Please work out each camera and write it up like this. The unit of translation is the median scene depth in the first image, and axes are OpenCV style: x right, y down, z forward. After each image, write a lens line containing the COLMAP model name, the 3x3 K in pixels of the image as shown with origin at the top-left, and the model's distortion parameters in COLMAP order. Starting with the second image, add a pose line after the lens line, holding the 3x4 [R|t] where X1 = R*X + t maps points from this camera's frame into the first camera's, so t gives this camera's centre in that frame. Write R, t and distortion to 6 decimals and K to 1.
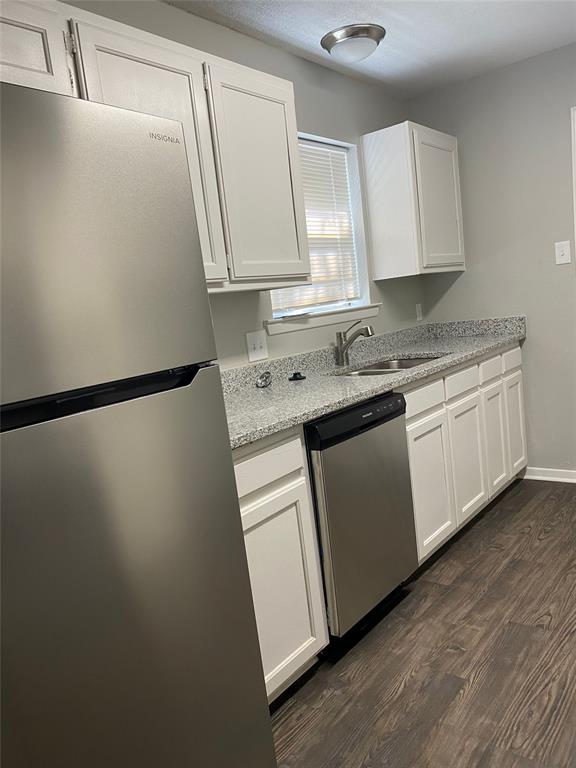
lens RADIAL K [[587.7, 0, 288.0], [0, 587.7, 384.0], [0, 0, 1]] dist [0.013954, -0.004872]
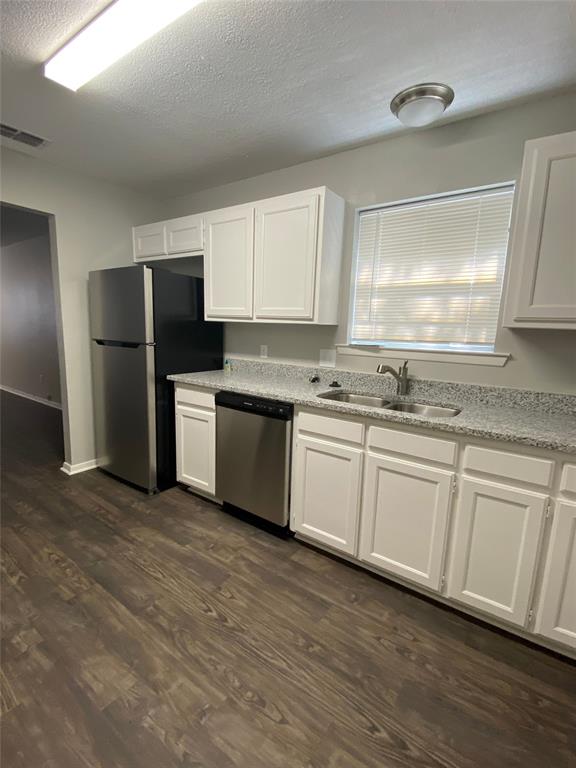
lens RADIAL K [[350.8, 0, 288.0], [0, 350.8, 384.0], [0, 0, 1]] dist [-0.002495, -0.000958]
pose [[0.057942, 0.275520, -0.959547, 0.921191], [-0.177172, 0.948743, 0.261719, -0.240296], [0.982473, 0.154841, 0.103786, 0.845513]]
